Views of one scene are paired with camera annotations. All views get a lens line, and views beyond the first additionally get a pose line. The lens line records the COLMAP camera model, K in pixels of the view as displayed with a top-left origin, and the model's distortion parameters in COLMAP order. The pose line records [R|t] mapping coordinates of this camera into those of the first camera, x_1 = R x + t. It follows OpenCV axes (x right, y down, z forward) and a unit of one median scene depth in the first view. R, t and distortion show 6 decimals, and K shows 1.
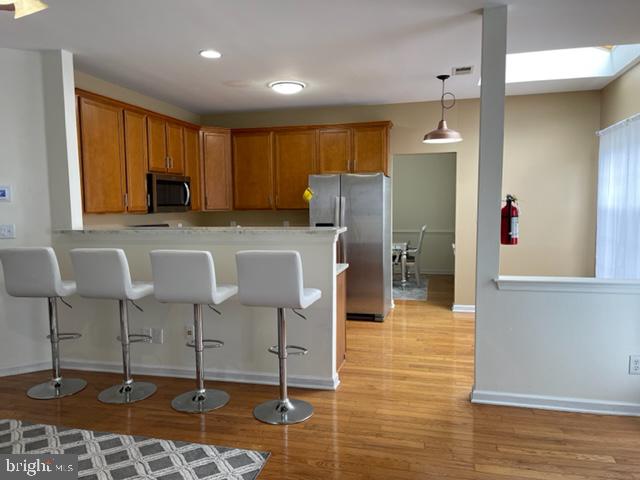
lens RADIAL K [[486.6, 0, 320.4], [0, 486.6, 243.7], [0, 0, 1]] dist [0.054561, -0.065601]
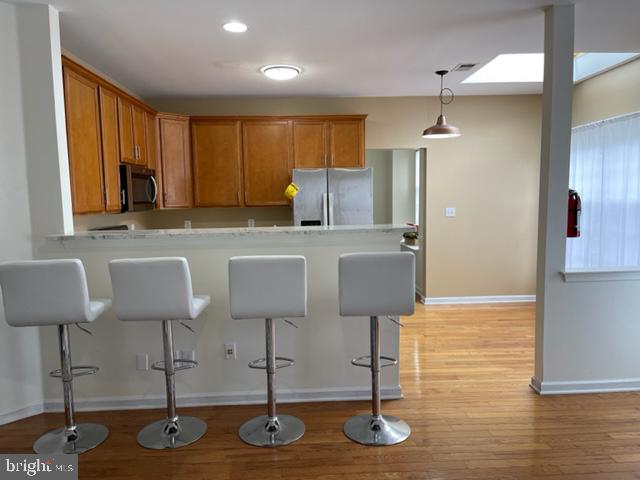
lens RADIAL K [[486.6, 0, 316.4], [0, 486.6, 241.3], [0, 0, 1]] dist [0.054561, -0.065601]
pose [[0.958376, -0.032059, 0.283702, -0.345096], [0.031273, 0.999484, 0.007298, -0.011838], [-0.283790, 0.001878, 0.958885, 0.131831]]
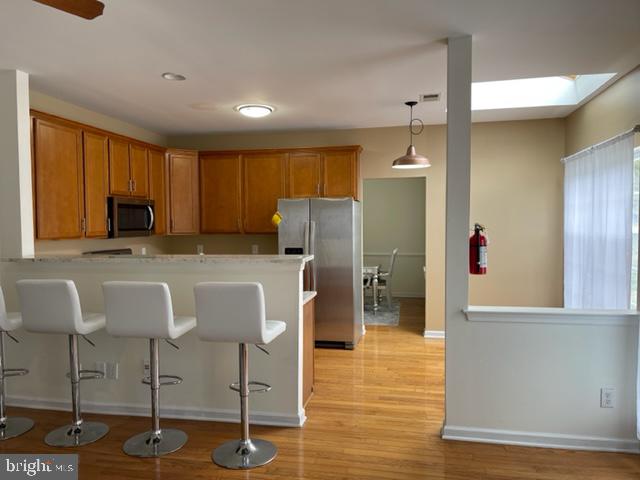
lens RADIAL K [[486.6, 0, 319.4], [0, 486.6, 239.6], [0, 0, 1]] dist [0.054561, -0.065601]
pose [[0.998737, 0.001485, 0.050226, 0.015523], [0.000904, 0.998871, -0.047504, -0.017085], [-0.050240, 0.047489, 0.997607, 0.029365]]
